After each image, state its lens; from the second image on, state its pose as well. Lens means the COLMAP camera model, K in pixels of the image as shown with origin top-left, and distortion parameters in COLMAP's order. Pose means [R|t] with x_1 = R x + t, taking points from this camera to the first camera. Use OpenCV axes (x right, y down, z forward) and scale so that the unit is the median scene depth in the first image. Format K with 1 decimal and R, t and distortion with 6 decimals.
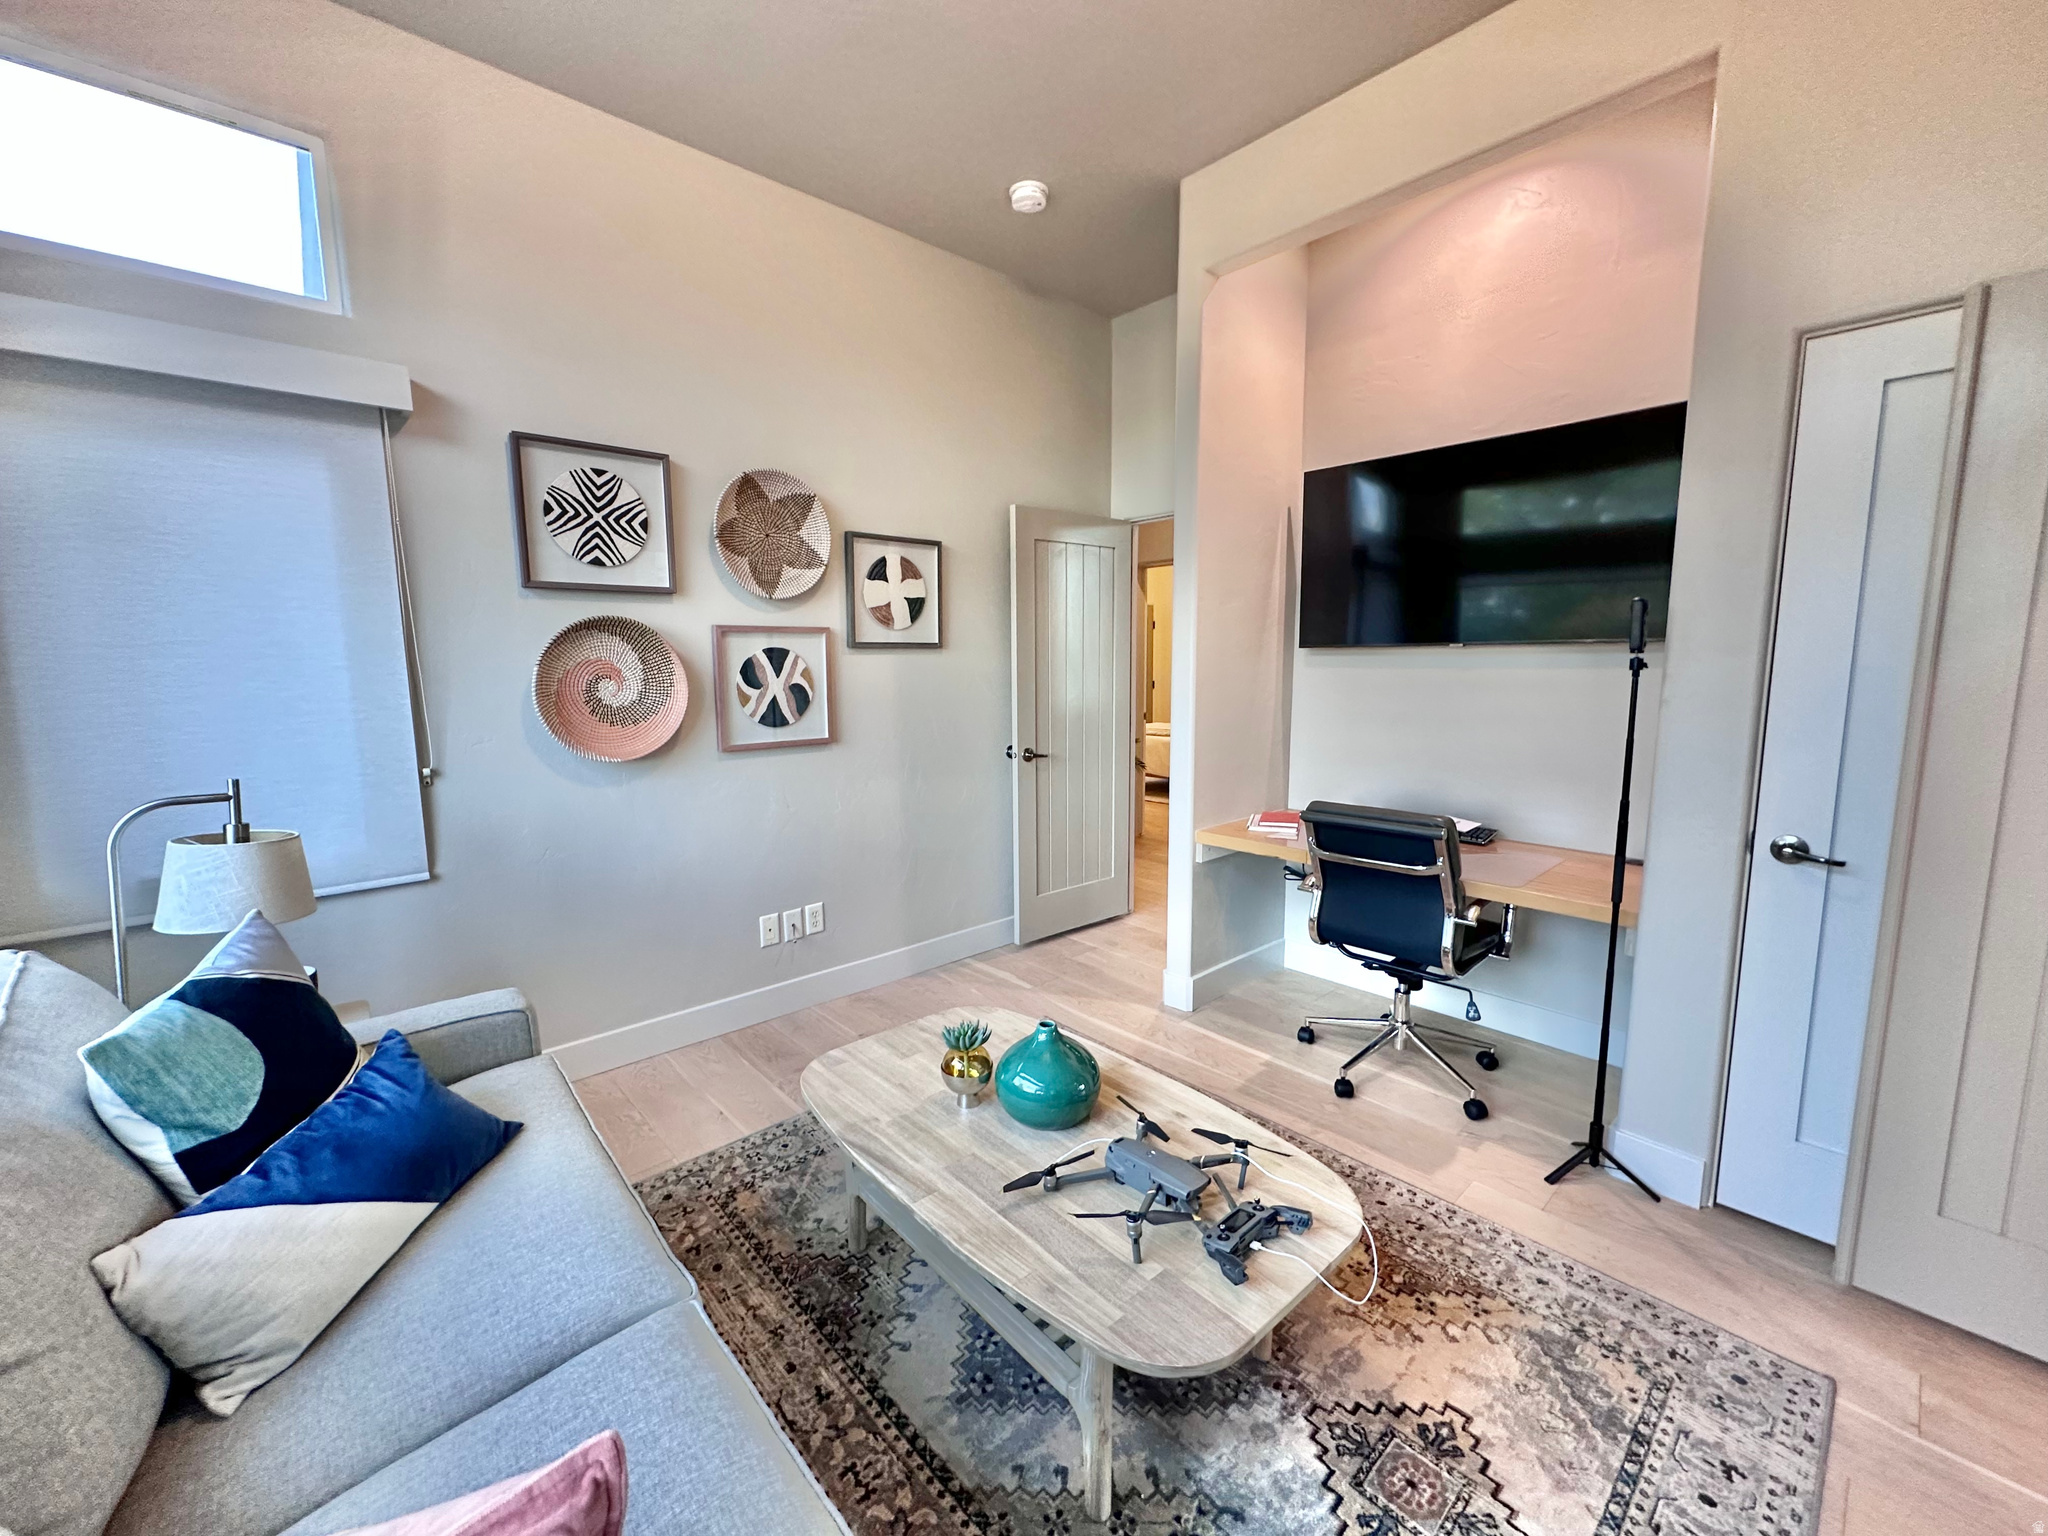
lens RADIAL K [[818.2, 0, 1023.7], [0, 818.2, 767.0], [0, 0, 1]] dist [-0.002353, 0.000519]
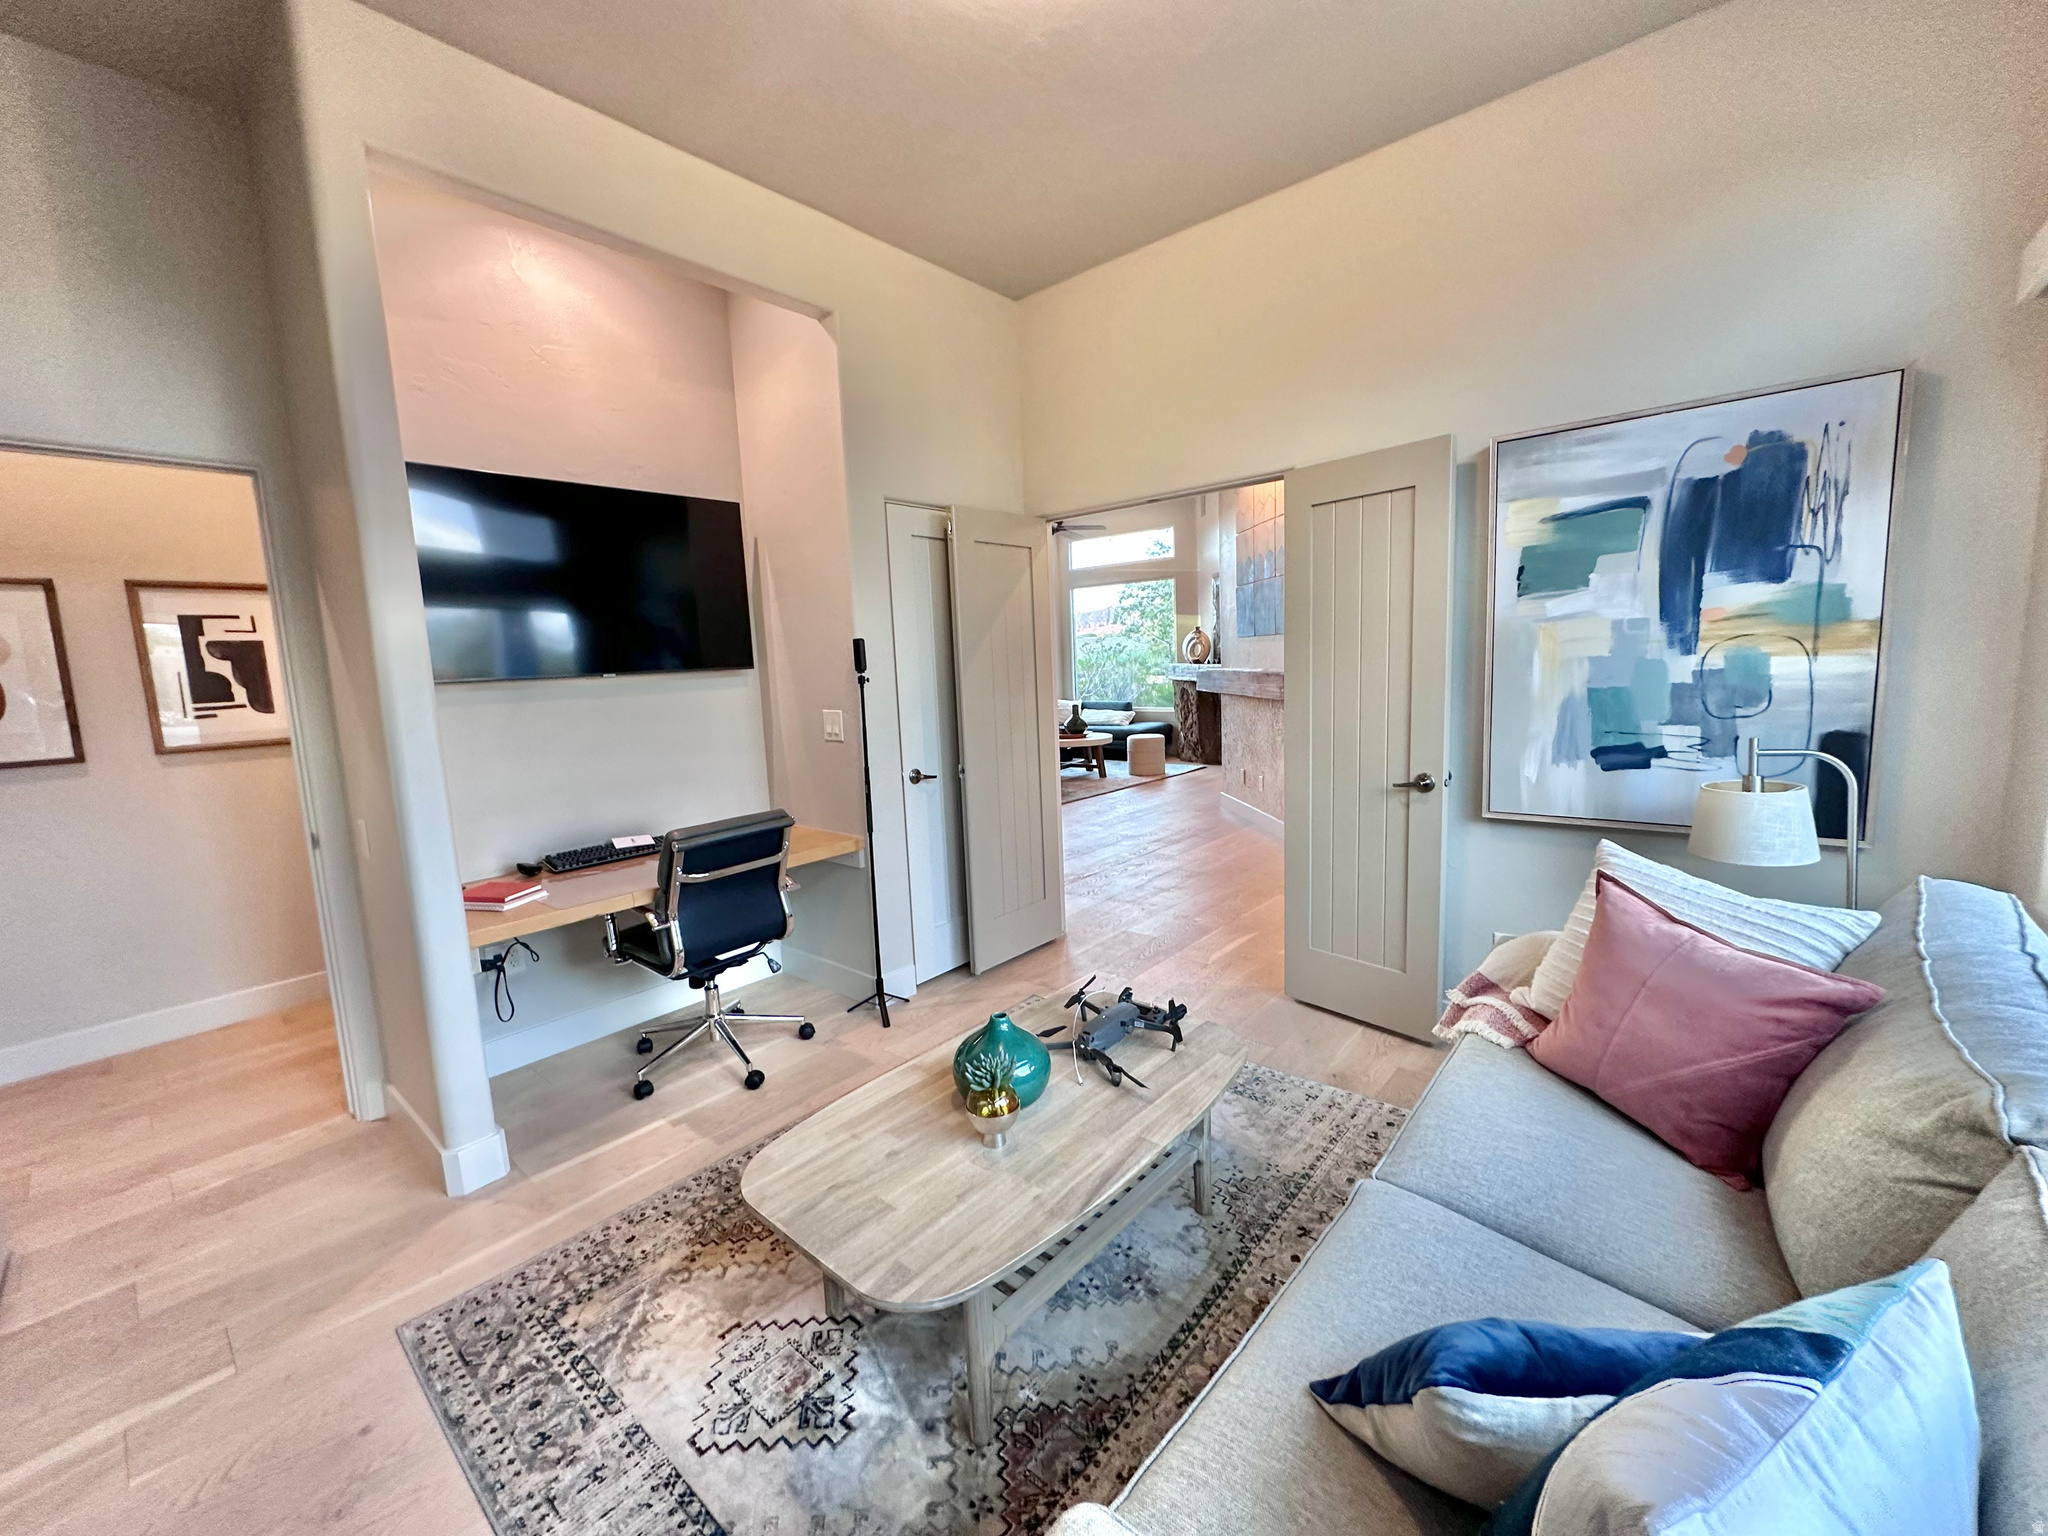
lens RADIAL K [[818.2, 0, 1021.6], [0, 818.2, 760.1], [0, 0, 1]] dist [-0.002353, 0.000519]
pose [[-0.122166, -0.112783, 0.986081, -1.067910], [0.174907, 0.975527, 0.133245, -0.162277], [-0.976977, 0.188750, -0.099449, 1.086865]]
